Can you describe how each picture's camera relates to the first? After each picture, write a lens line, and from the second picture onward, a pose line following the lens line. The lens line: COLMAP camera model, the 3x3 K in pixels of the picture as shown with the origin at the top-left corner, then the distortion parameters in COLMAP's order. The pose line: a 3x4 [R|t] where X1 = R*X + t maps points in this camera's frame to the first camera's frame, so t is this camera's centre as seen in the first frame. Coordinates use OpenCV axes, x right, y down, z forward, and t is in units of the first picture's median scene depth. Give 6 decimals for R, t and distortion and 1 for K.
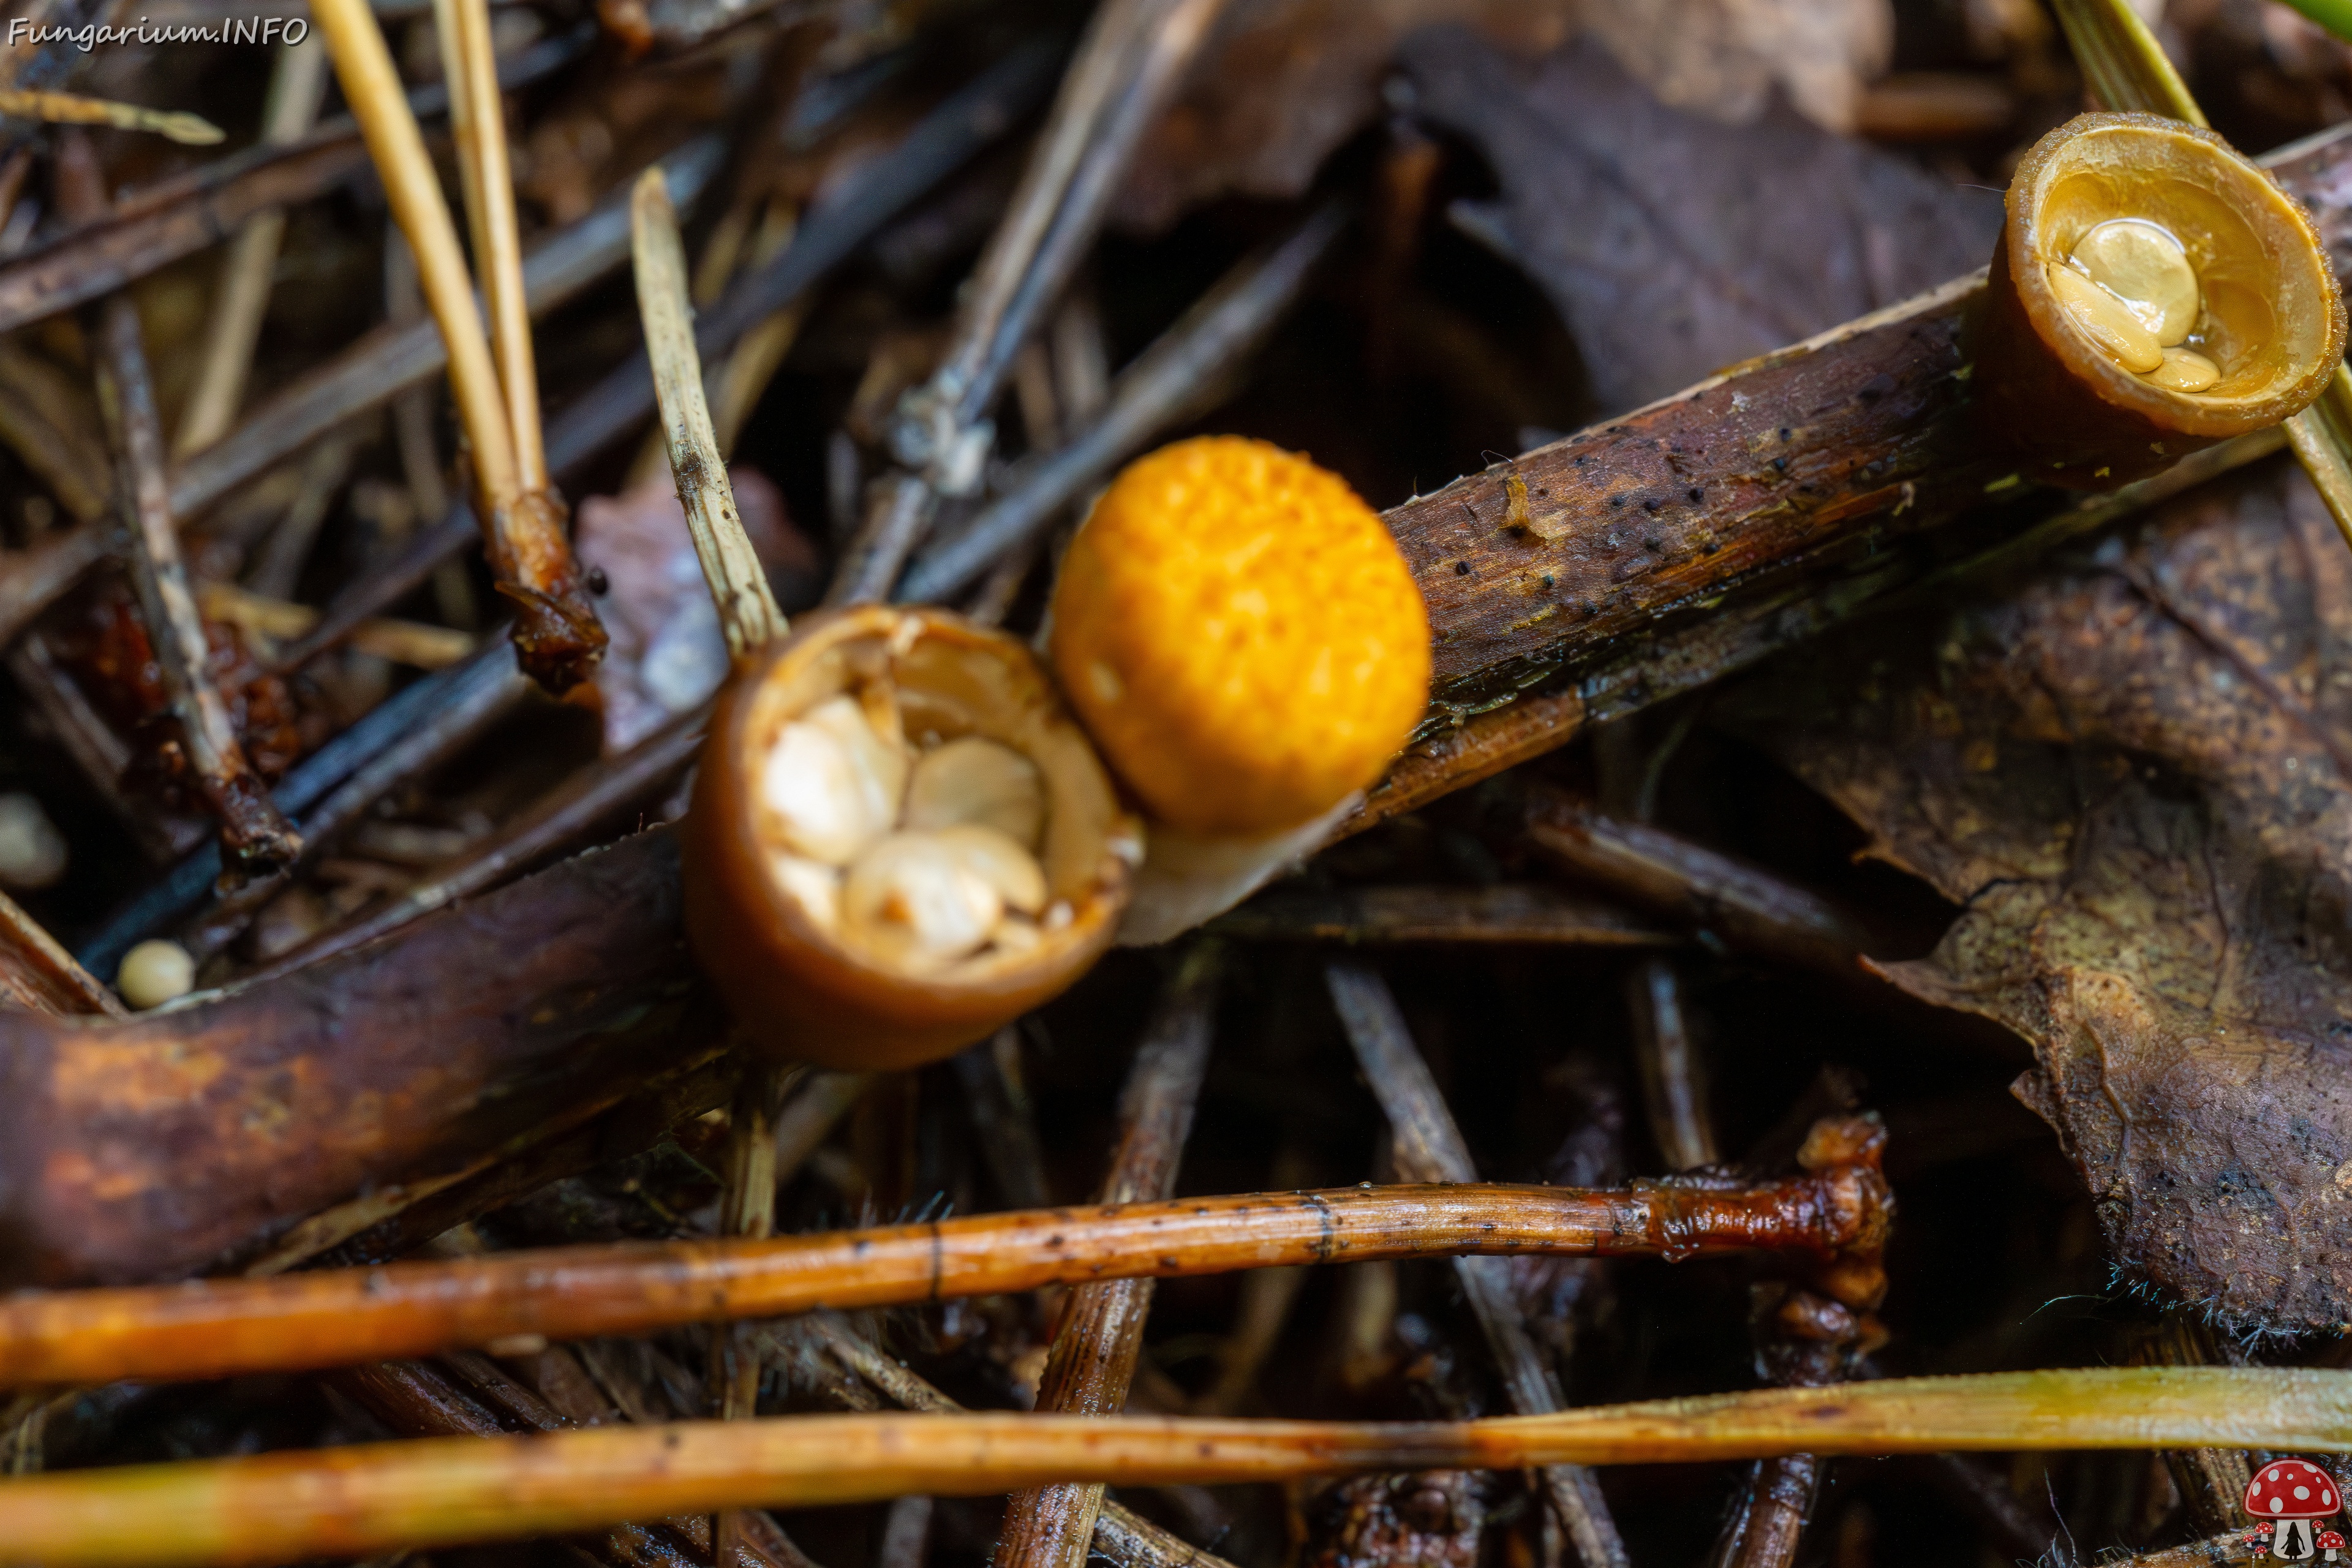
lens RADIAL K [[3404.0, 0, 1187.1], [0, 3404.0, 782.5], [0, 0, 1]] dist [0.033238, 0.000000]
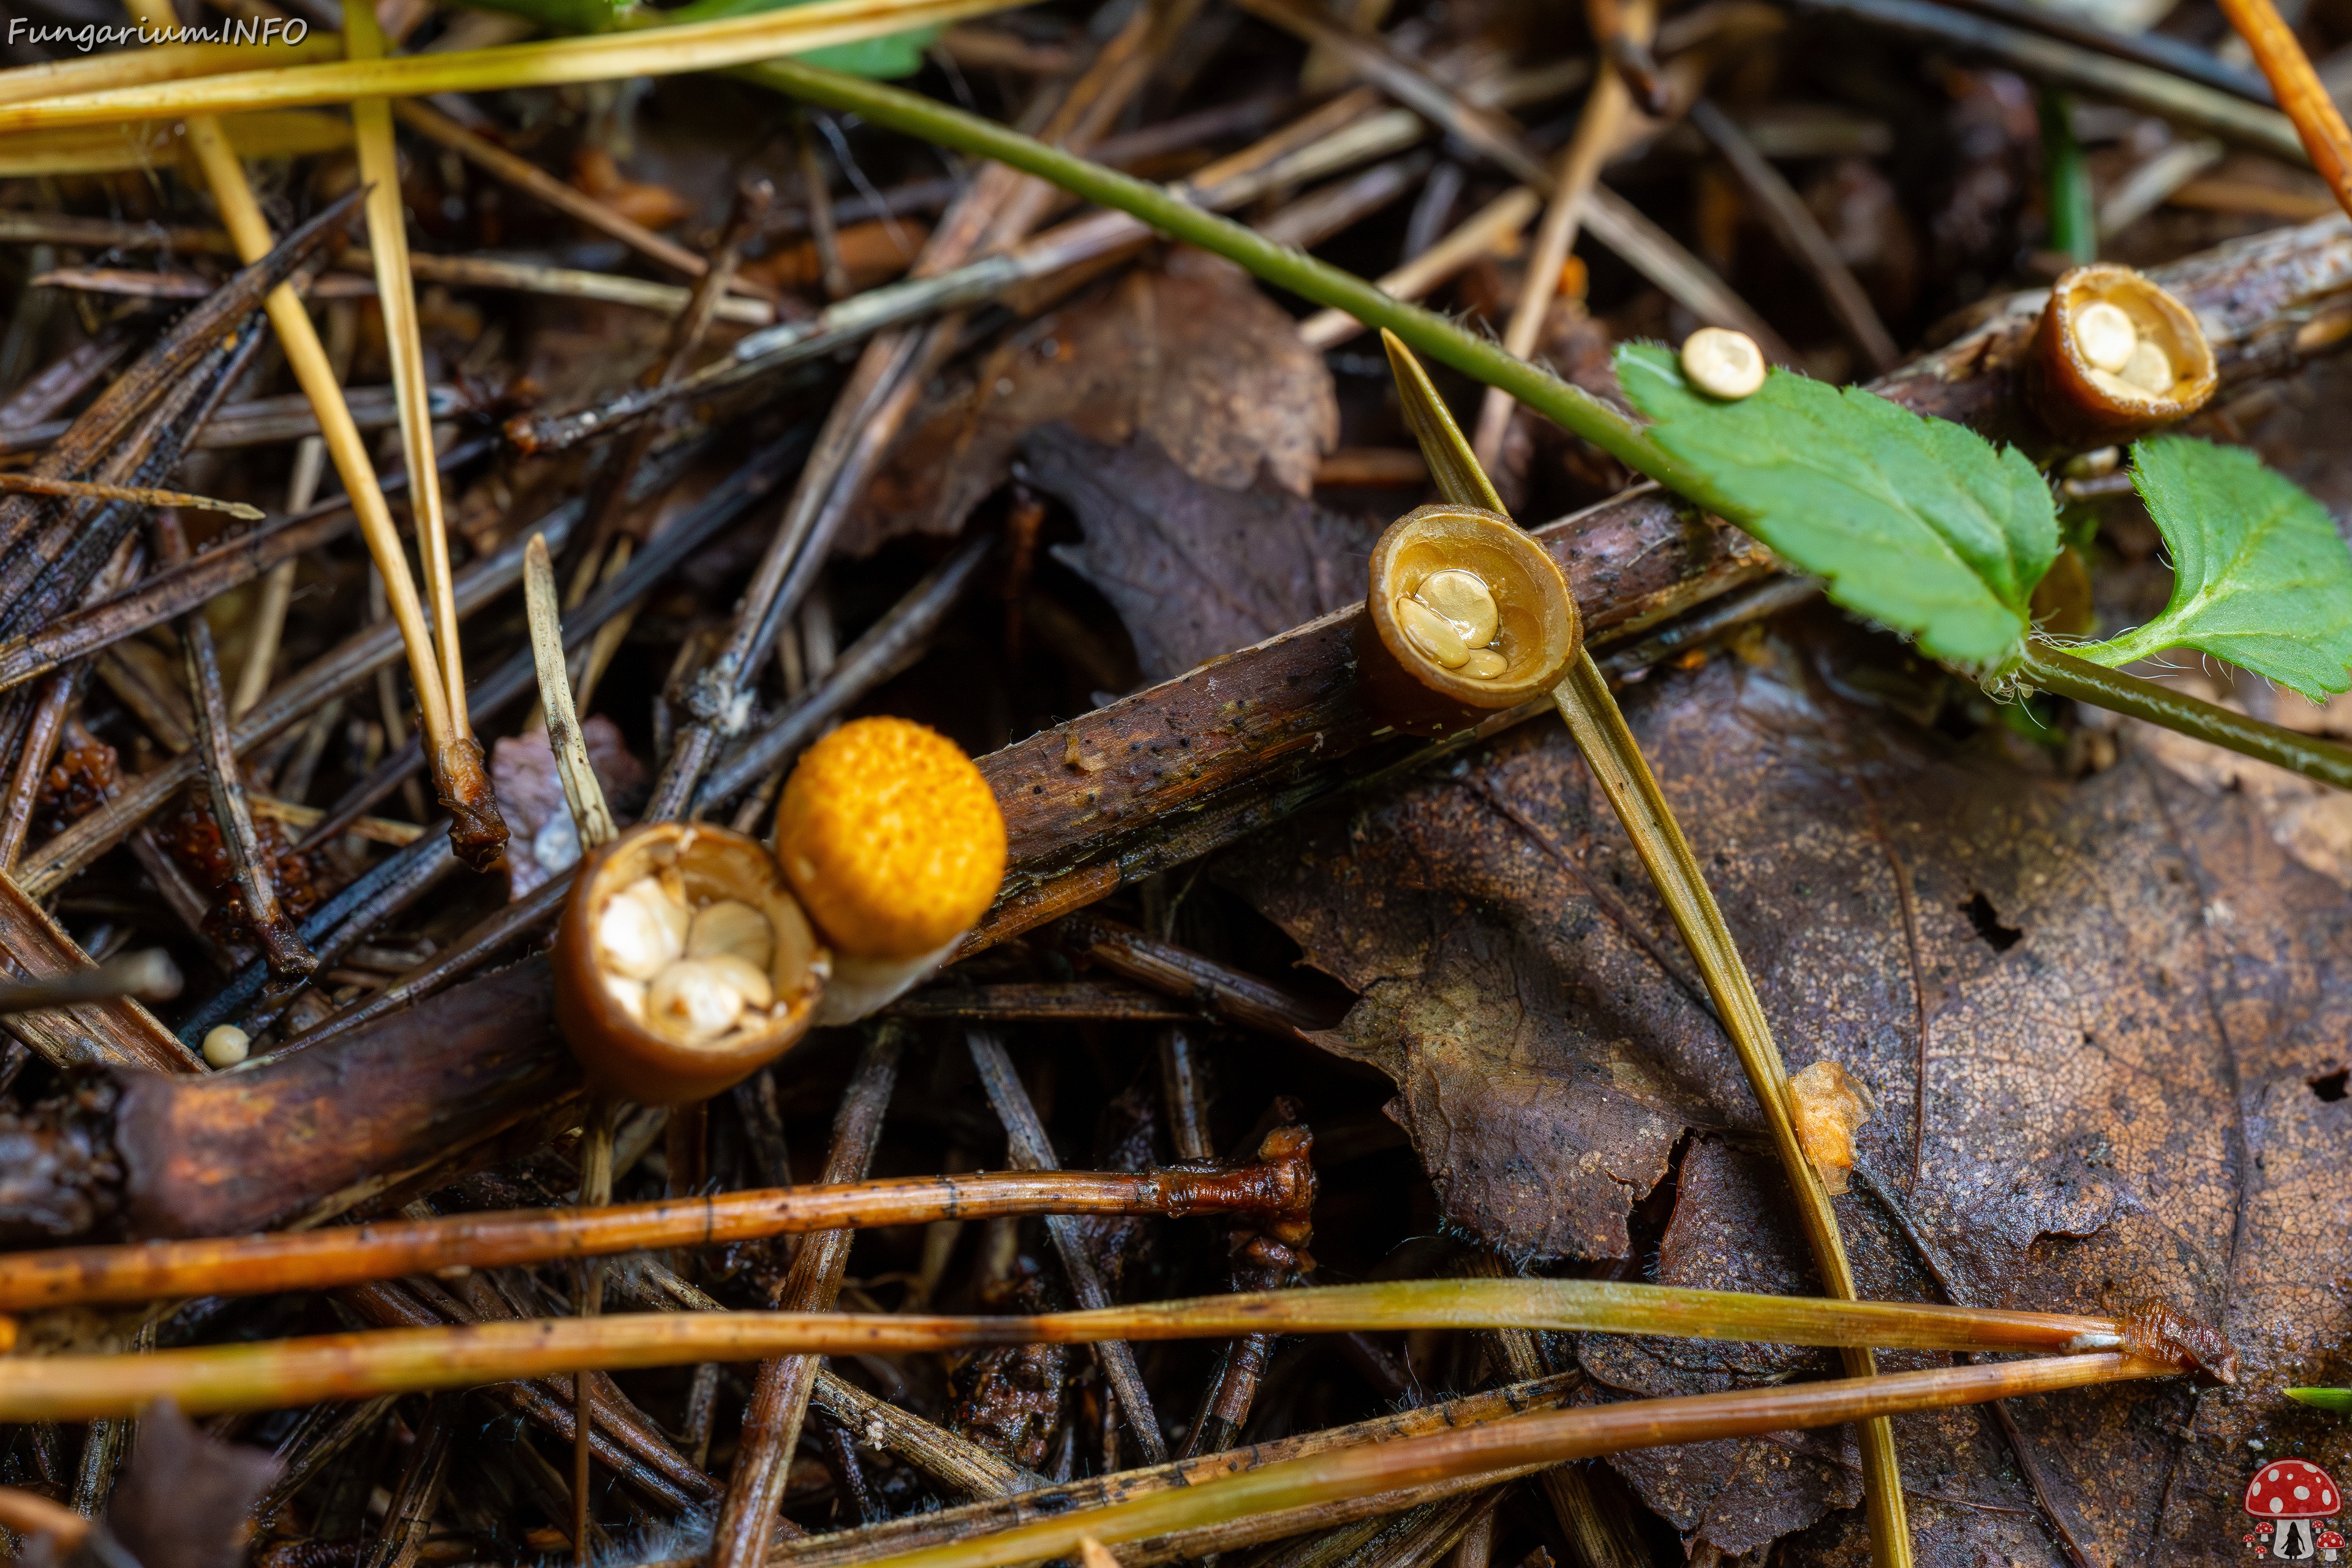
lens RADIAL K [[3404.0, 0, 1173.0], [0, 3404.0, 787.2], [0, 0, 1]] dist [0.033238, 0.000000]
pose [[0.999940, -0.005530, 0.009499, 0.126344], [0.005539, 0.999984, -0.000988, -0.060589], [-0.009494, 0.001040, 0.999954, -0.601557]]
